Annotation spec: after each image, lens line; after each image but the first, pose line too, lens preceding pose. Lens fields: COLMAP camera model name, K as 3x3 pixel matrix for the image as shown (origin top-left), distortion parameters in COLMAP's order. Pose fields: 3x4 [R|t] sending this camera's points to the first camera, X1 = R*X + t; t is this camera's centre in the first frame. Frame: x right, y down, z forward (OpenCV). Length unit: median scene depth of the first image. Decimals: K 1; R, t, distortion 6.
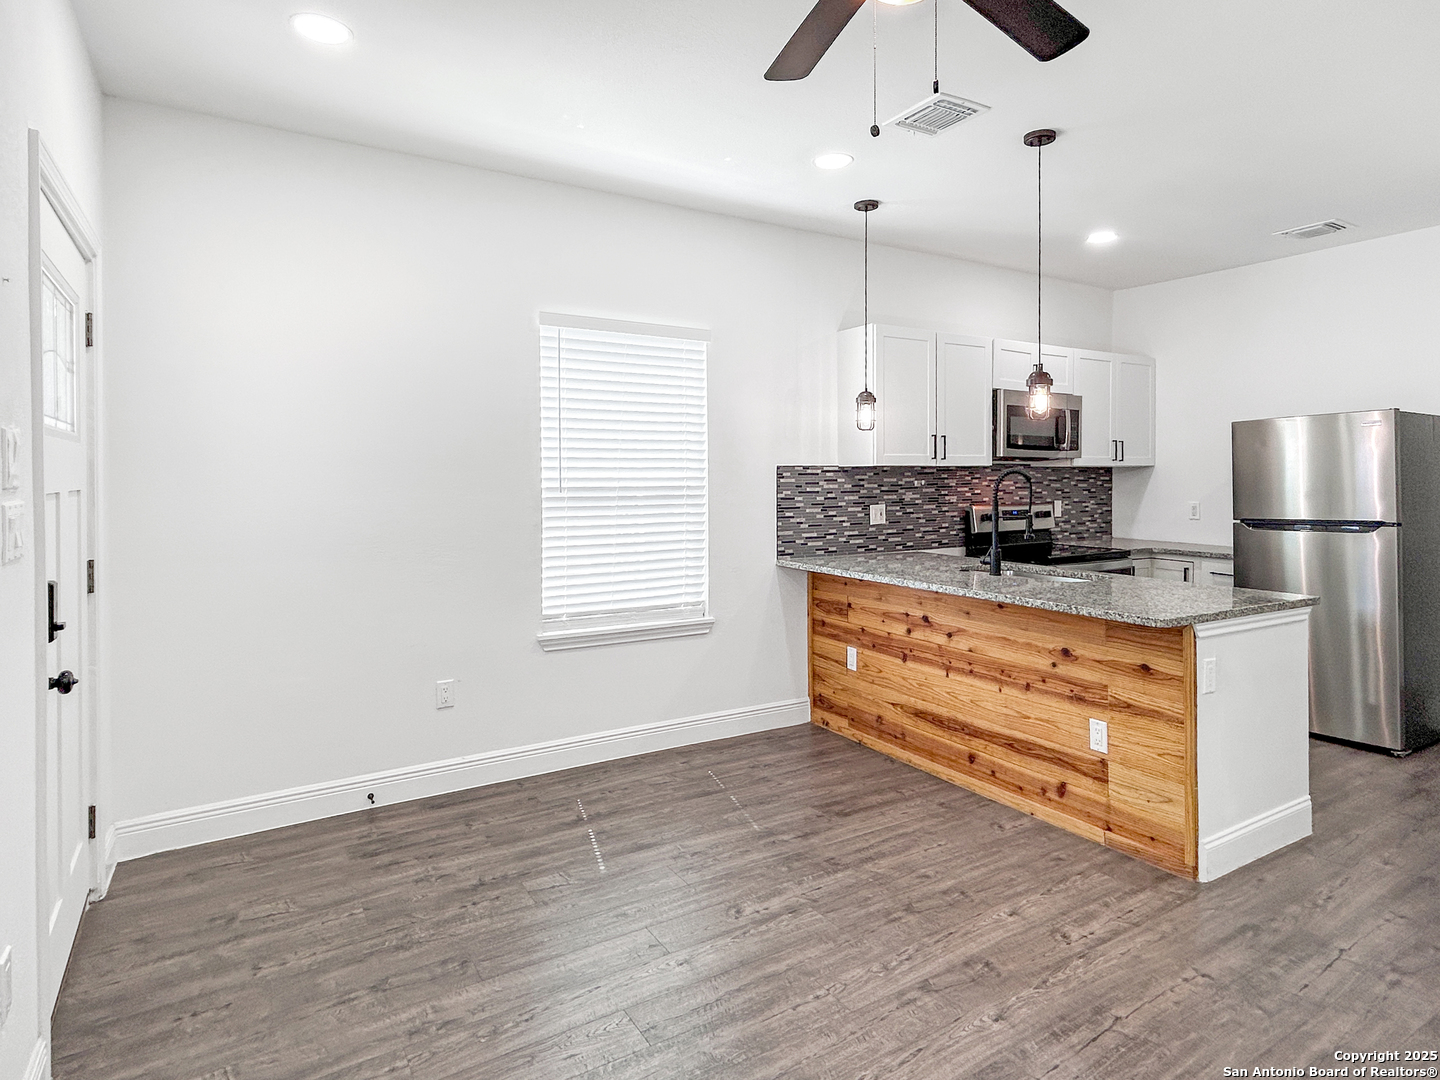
lens RADIAL K [[798.0, 0, 716.7], [0, 798.0, 536.7], [0, 0, 1]] dist [-0.003792, -0.001583]
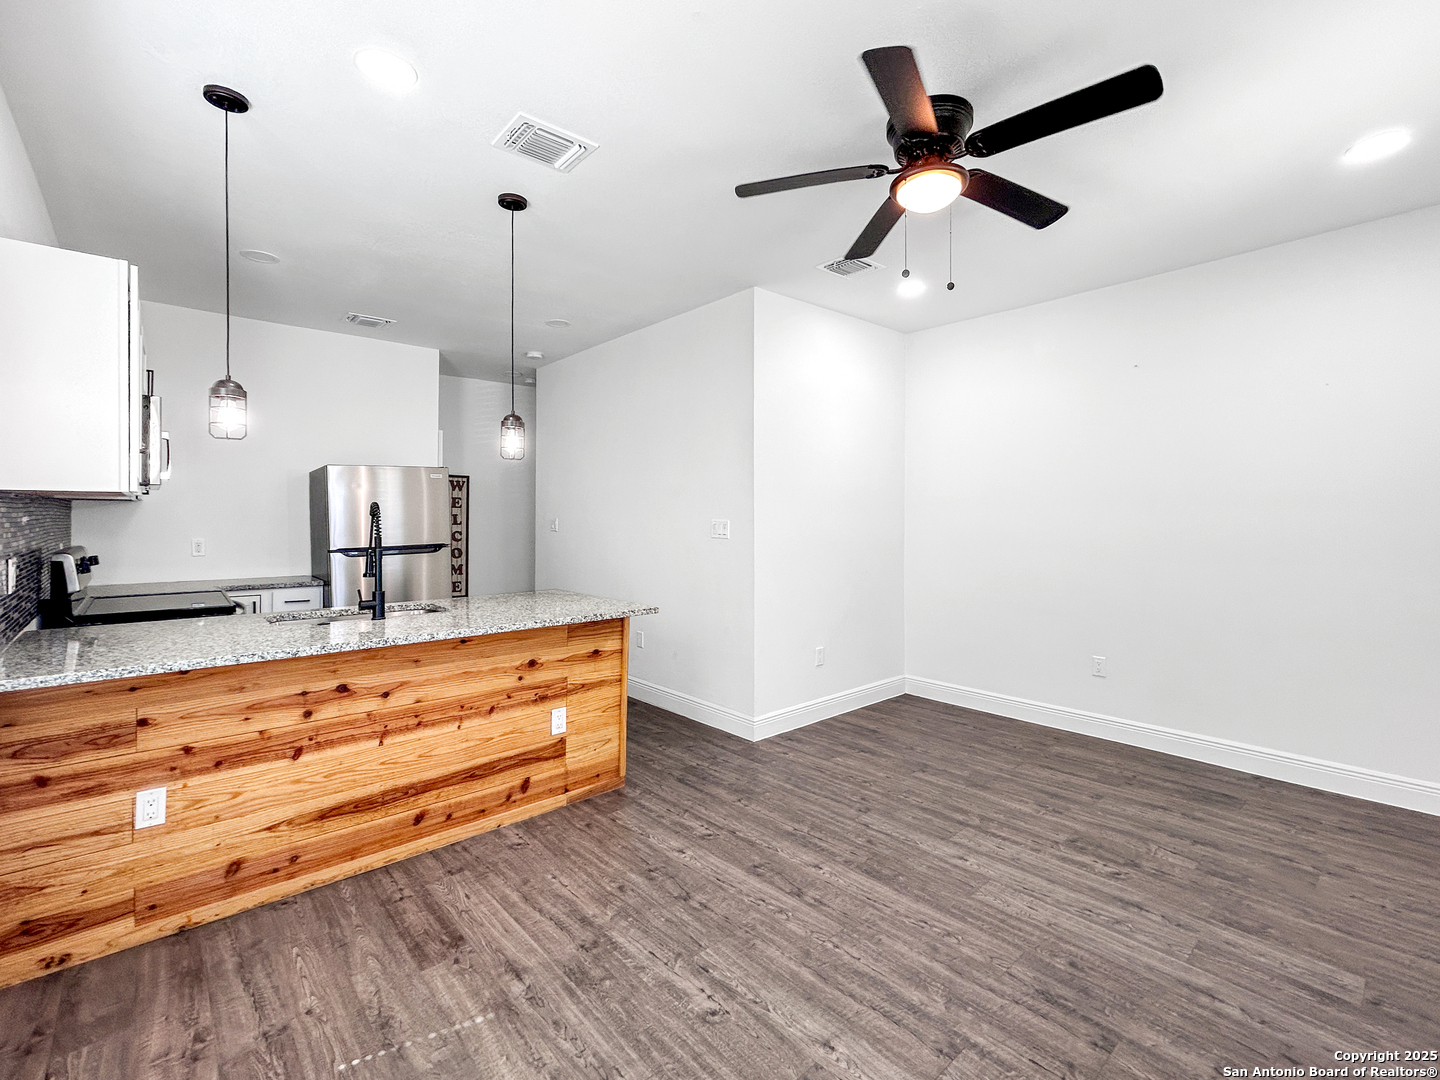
lens RADIAL K [[641.9, 0, 724.2], [0, 641.9, 541.5], [0, 0, 1]] dist [0.002129, 0.000963]
pose [[-0.167634, -0.039652, 0.985052, -0.473451], [0.073967, 0.995869, 0.052675, -0.054046], [-0.983071, 0.081691, -0.164008, 0.786442]]
